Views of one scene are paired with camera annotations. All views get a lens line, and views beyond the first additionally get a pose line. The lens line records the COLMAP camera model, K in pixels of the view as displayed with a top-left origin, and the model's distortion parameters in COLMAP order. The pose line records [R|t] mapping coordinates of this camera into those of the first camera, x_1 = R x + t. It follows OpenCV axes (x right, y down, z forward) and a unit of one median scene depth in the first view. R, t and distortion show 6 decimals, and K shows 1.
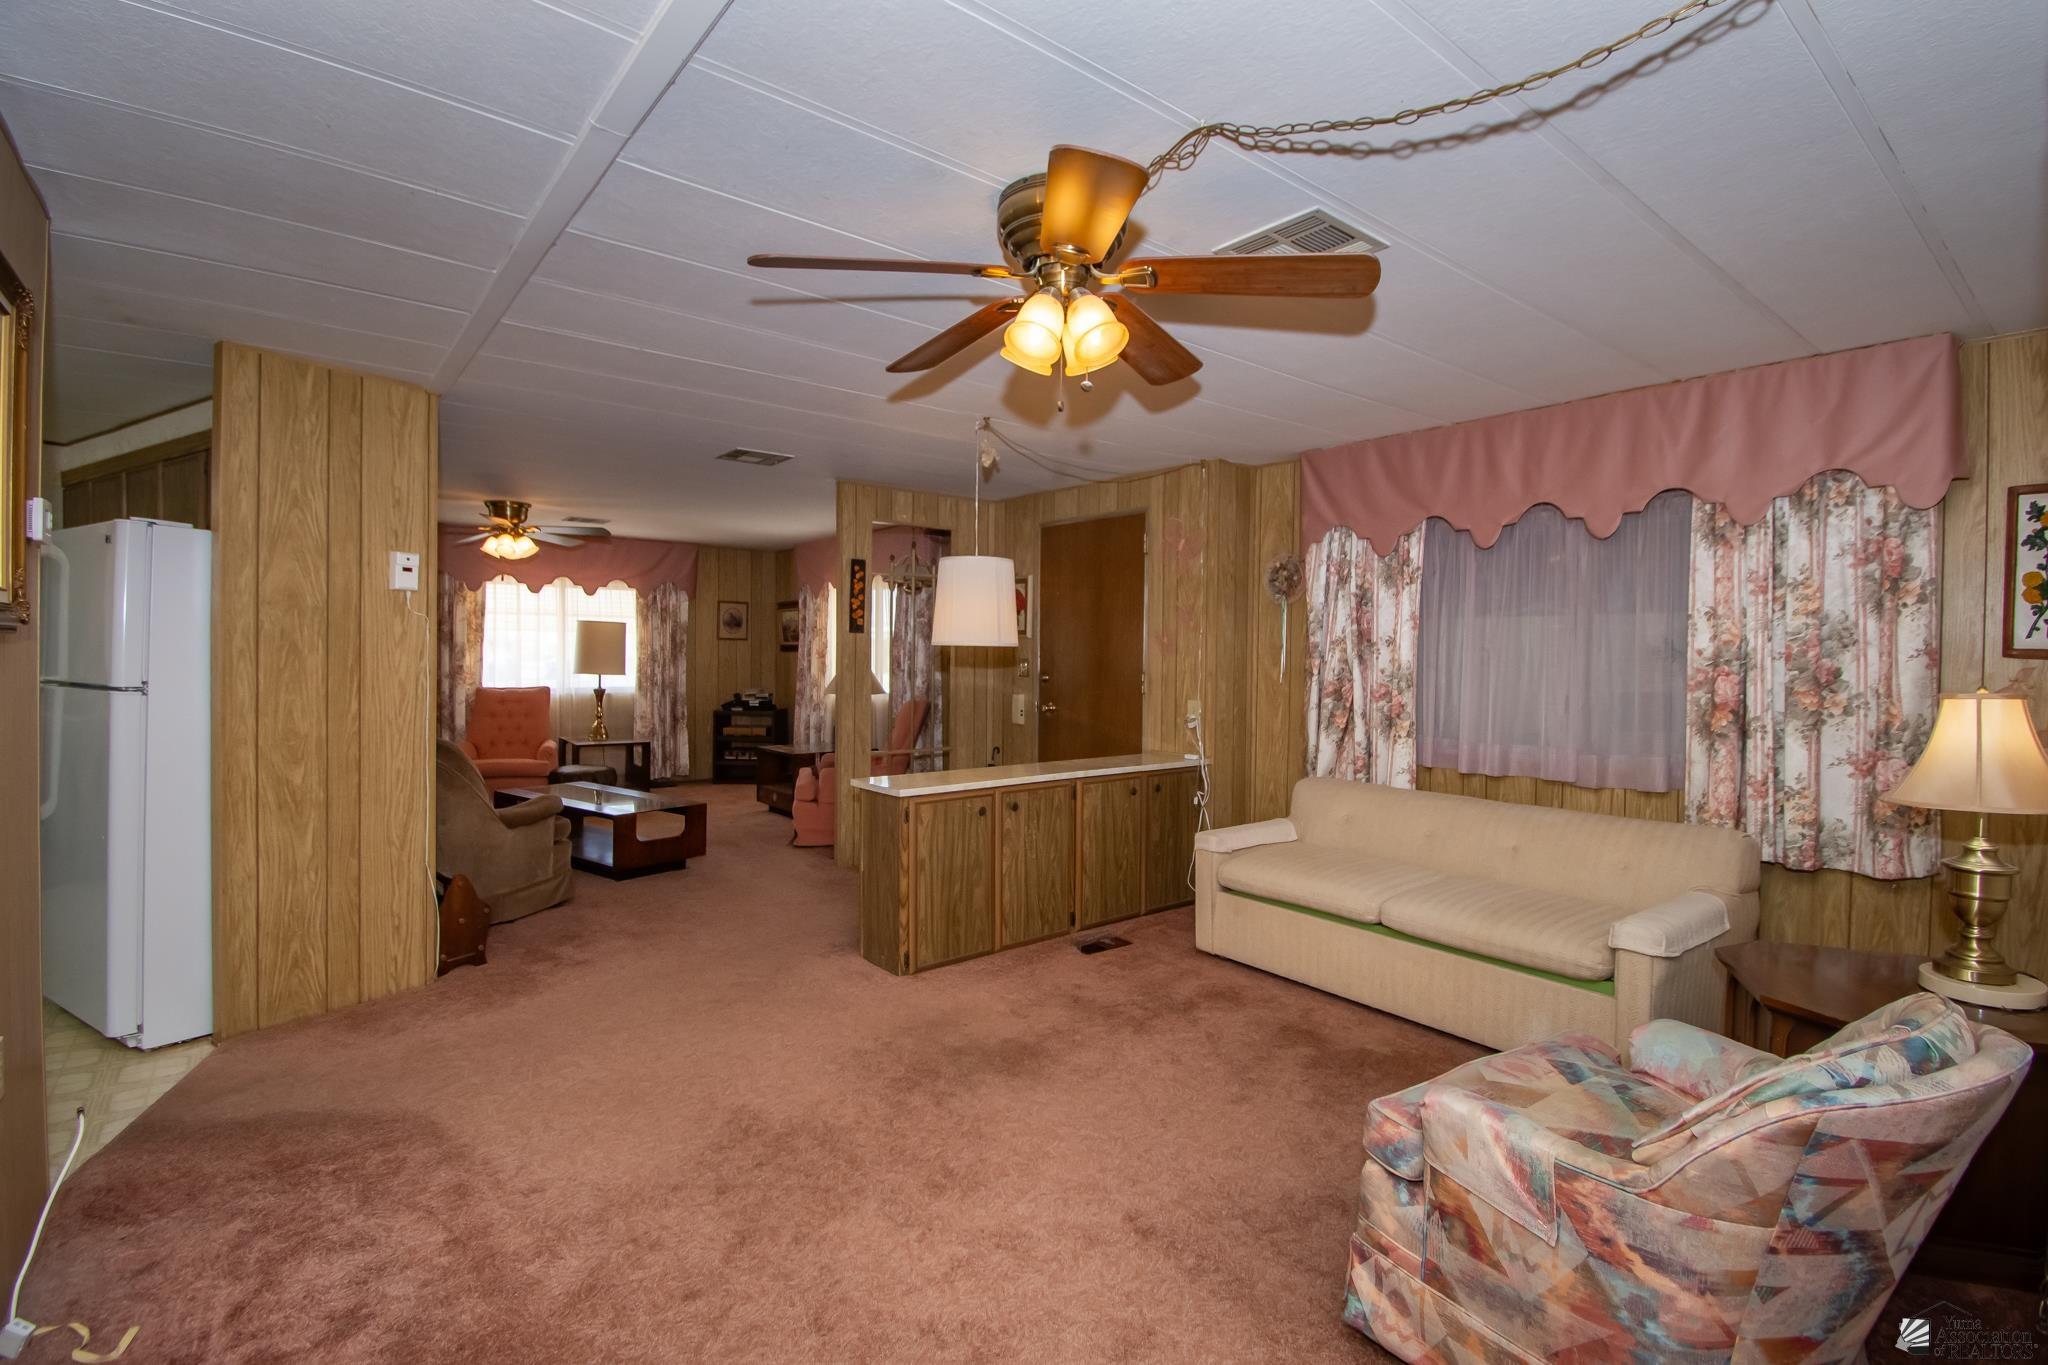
lens RADIAL K [[926.9, 0, 1053.3], [0, 926.9, 666.3], [0, 0, 1]] dist [0.005465, -0.006806]
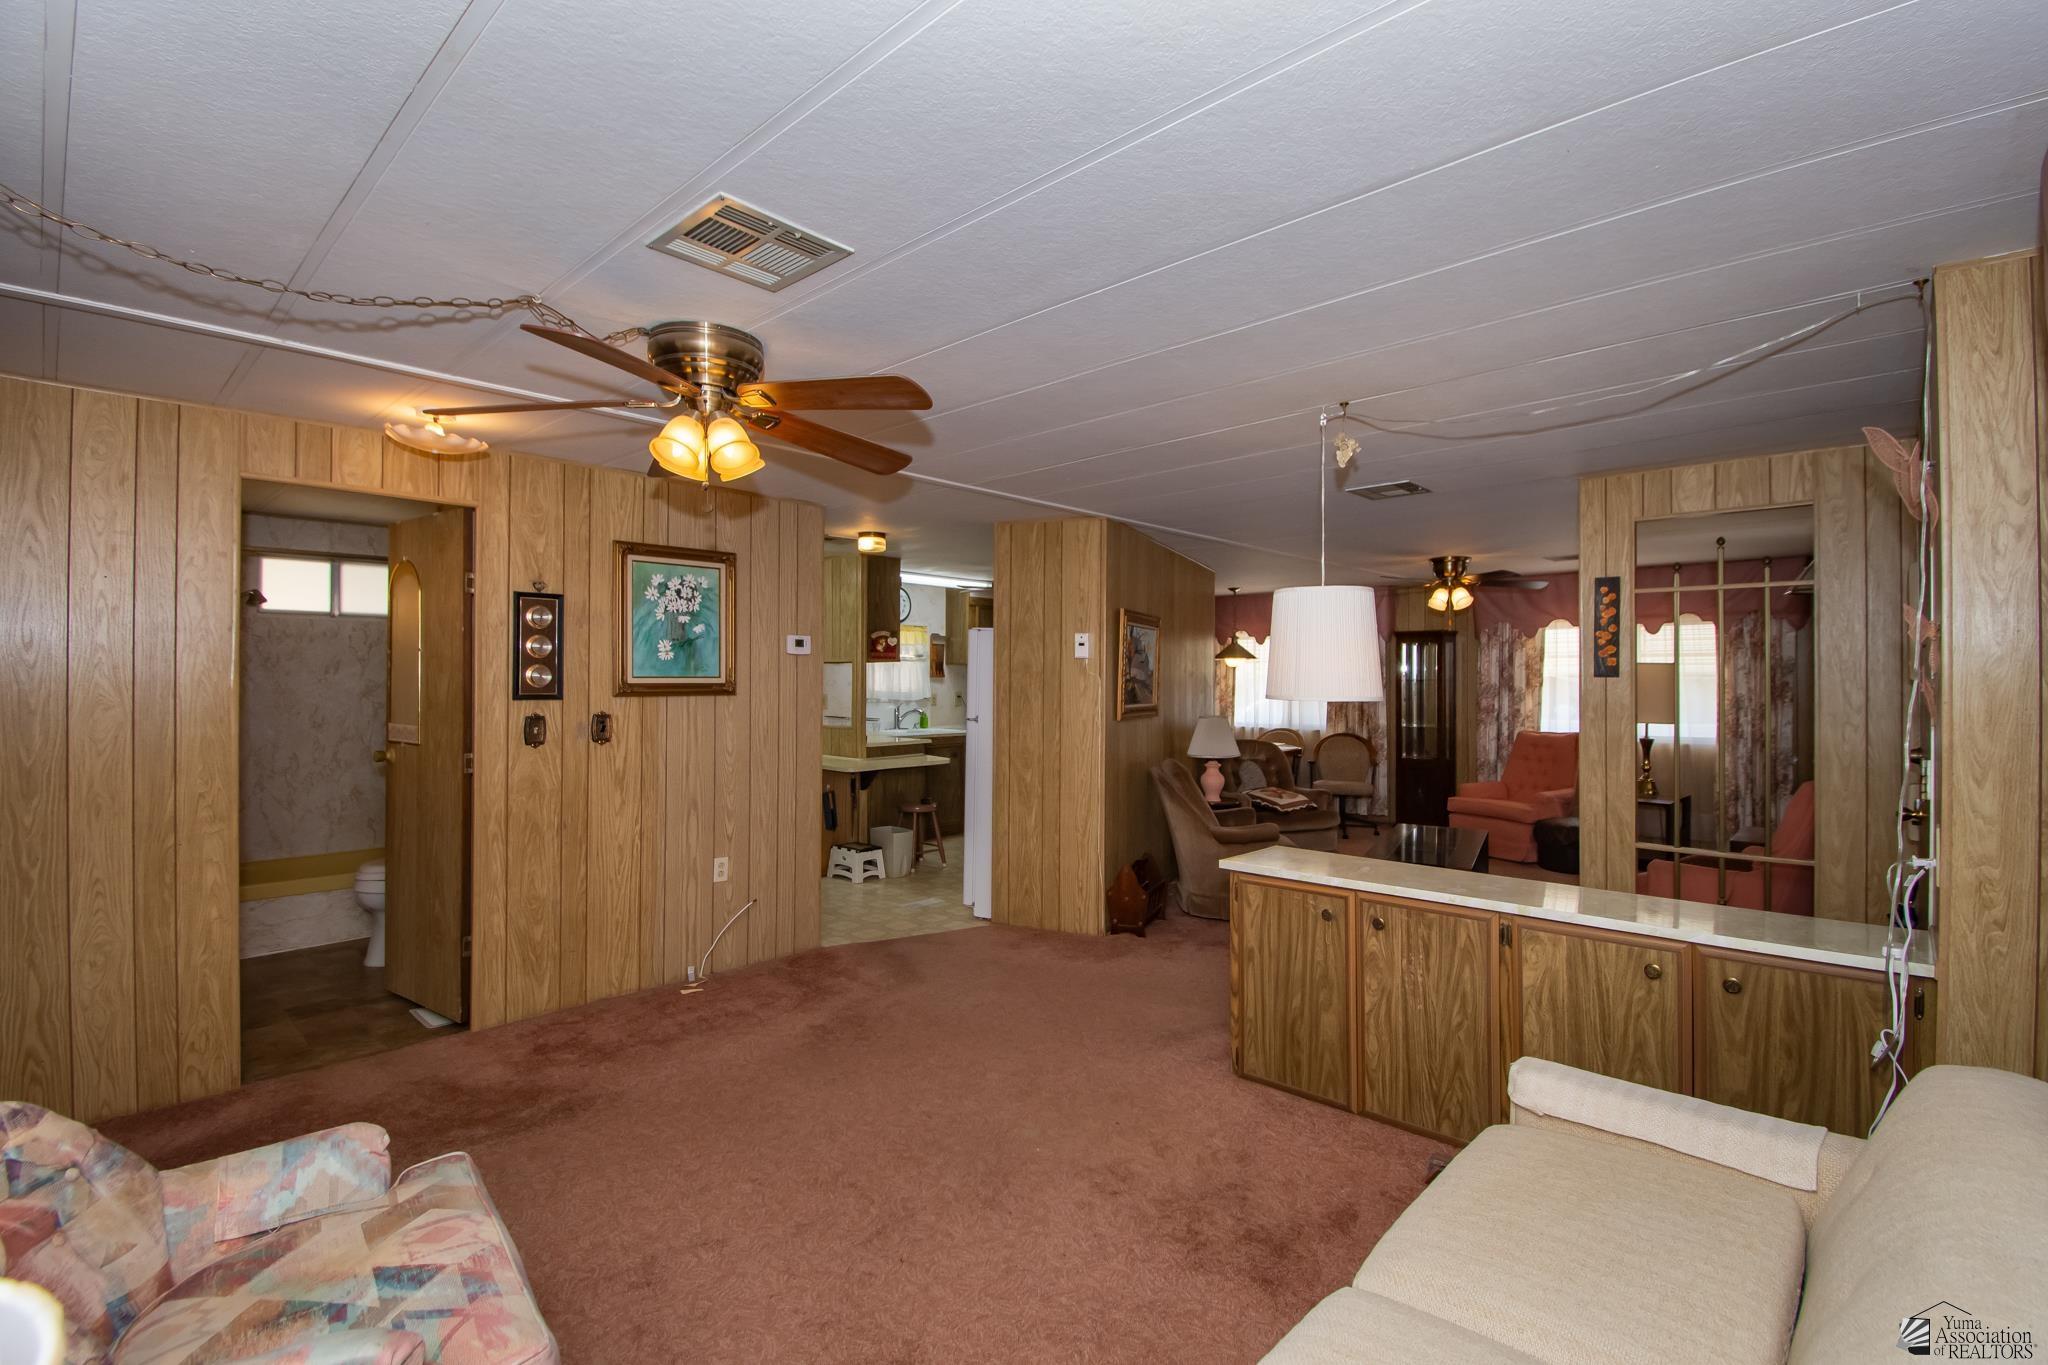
lens RADIAL K [[926.9, 0, 1048.7], [0, 926.9, 676.1], [0, 0, 1]] dist [0.005465, -0.006806]
pose [[0.146262, -0.012977, -0.989161, 0.317911], [-0.015752, 0.999757, -0.015445, -0.013162], [0.989120, 0.017840, 0.146022, 0.316820]]
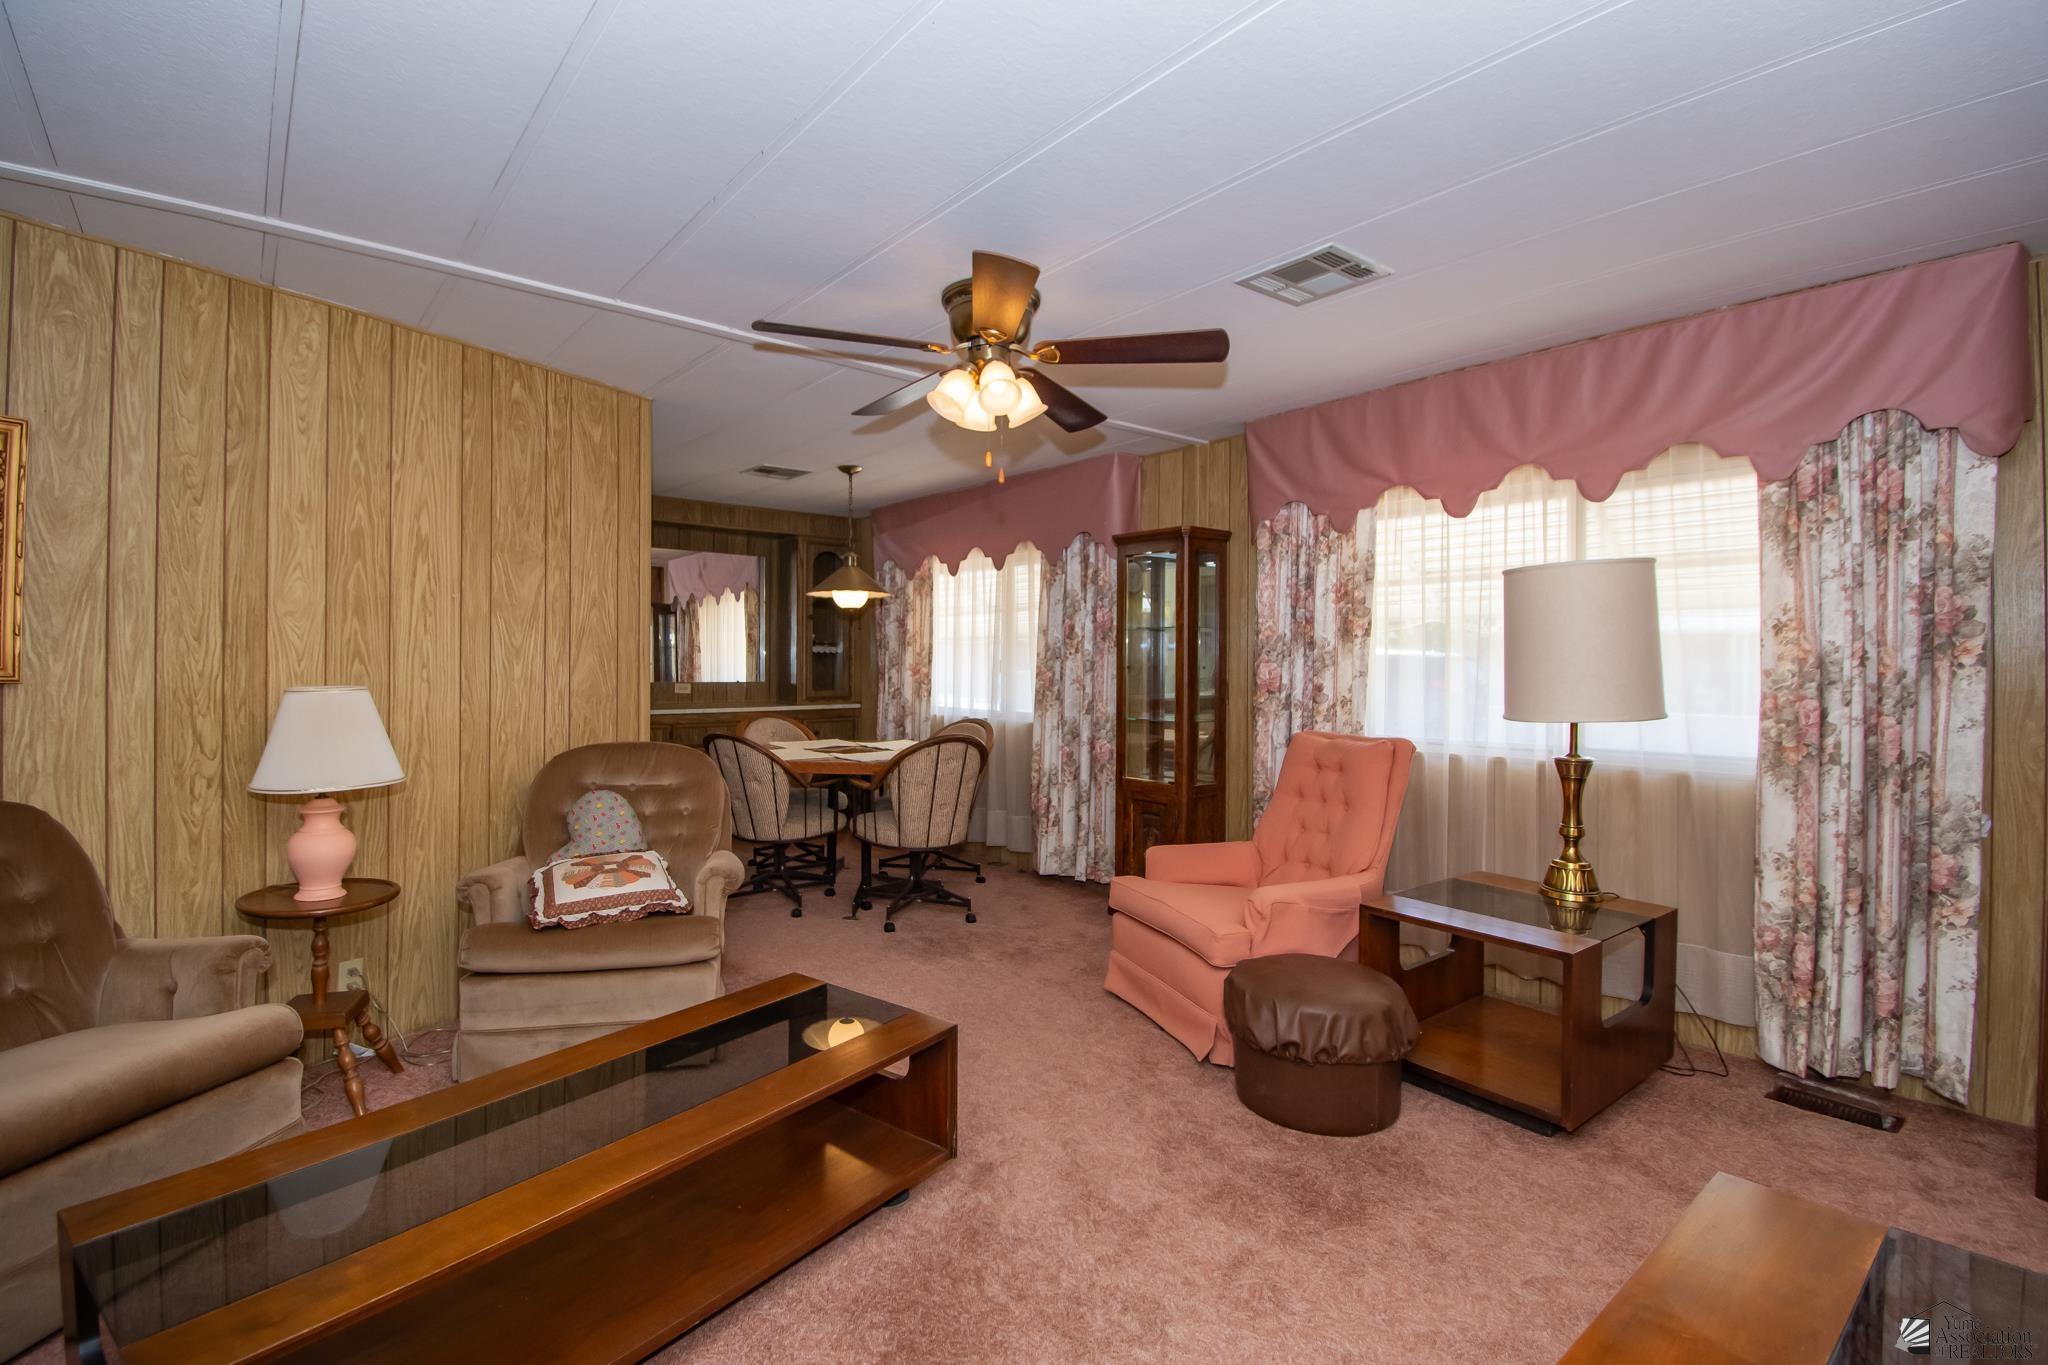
lens RADIAL K [[926.9, 0, 1036.6], [0, 926.9, 663.0], [0, 0, 1]] dist [0.005465, -0.006806]
pose [[0.000089, -0.011391, -0.999935, -0.141832], [-0.016001, 0.999807, -0.011391, -0.005122], [0.999872, 0.016001, -0.000093, 0.828006]]
